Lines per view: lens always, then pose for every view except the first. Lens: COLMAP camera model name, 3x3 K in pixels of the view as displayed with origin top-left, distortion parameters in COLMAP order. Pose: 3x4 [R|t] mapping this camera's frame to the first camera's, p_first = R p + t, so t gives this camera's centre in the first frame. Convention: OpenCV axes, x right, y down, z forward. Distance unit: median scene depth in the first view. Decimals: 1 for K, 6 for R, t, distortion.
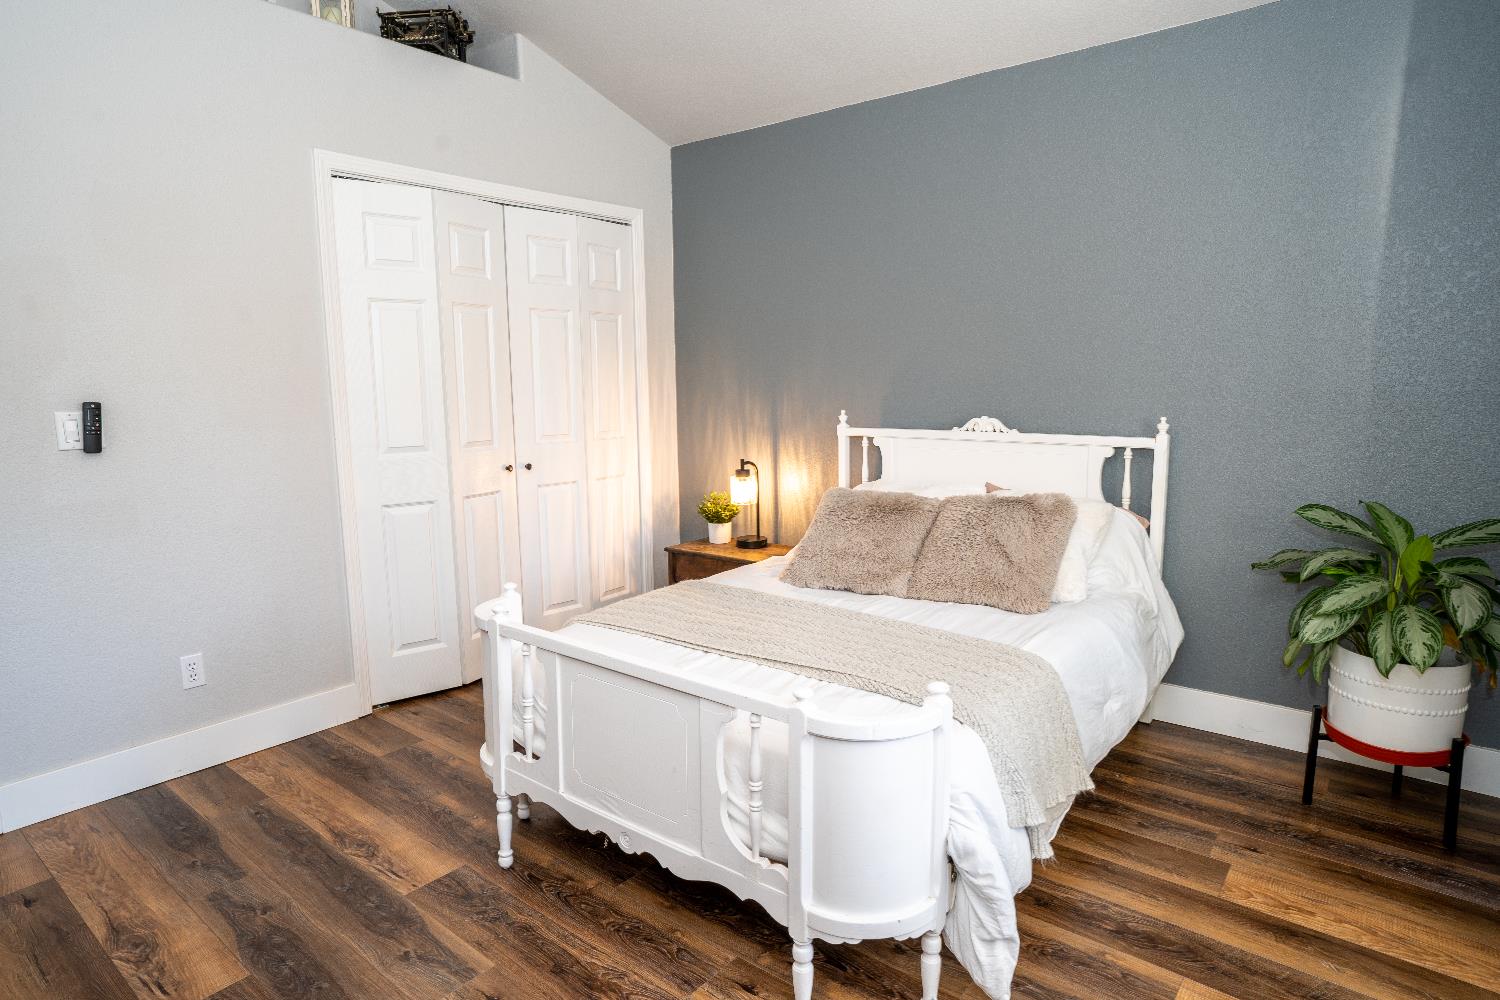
lens RADIAL K [[855.4, 0, 750.0], [0, 855.4, 500.0], [0, 0, 1]] dist [-0.062187, 0.050154]
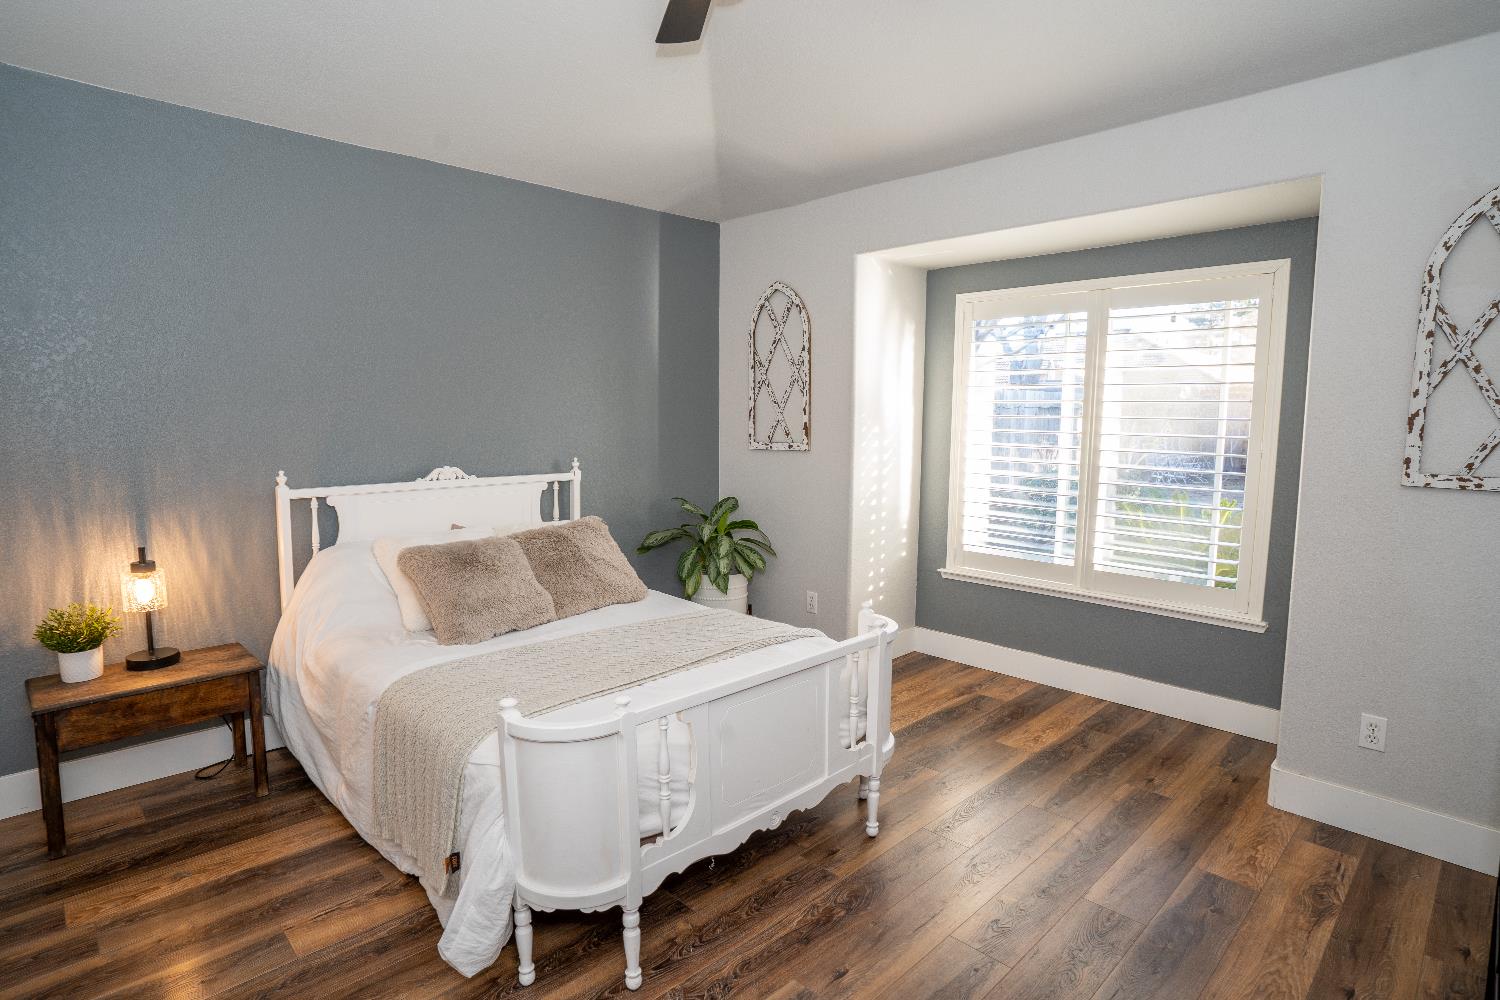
lens RADIAL K [[788.4, 0, 750.0], [0, 788.4, 500.0], [0, 0, 1]] dist [-0.069220, 0.042655]
pose [[0.109208, -0.097106, 0.989264, -0.640880], [0.135802, 0.987343, 0.081926, -0.076934], [-0.984699, 0.125398, 0.121013, 0.445317]]
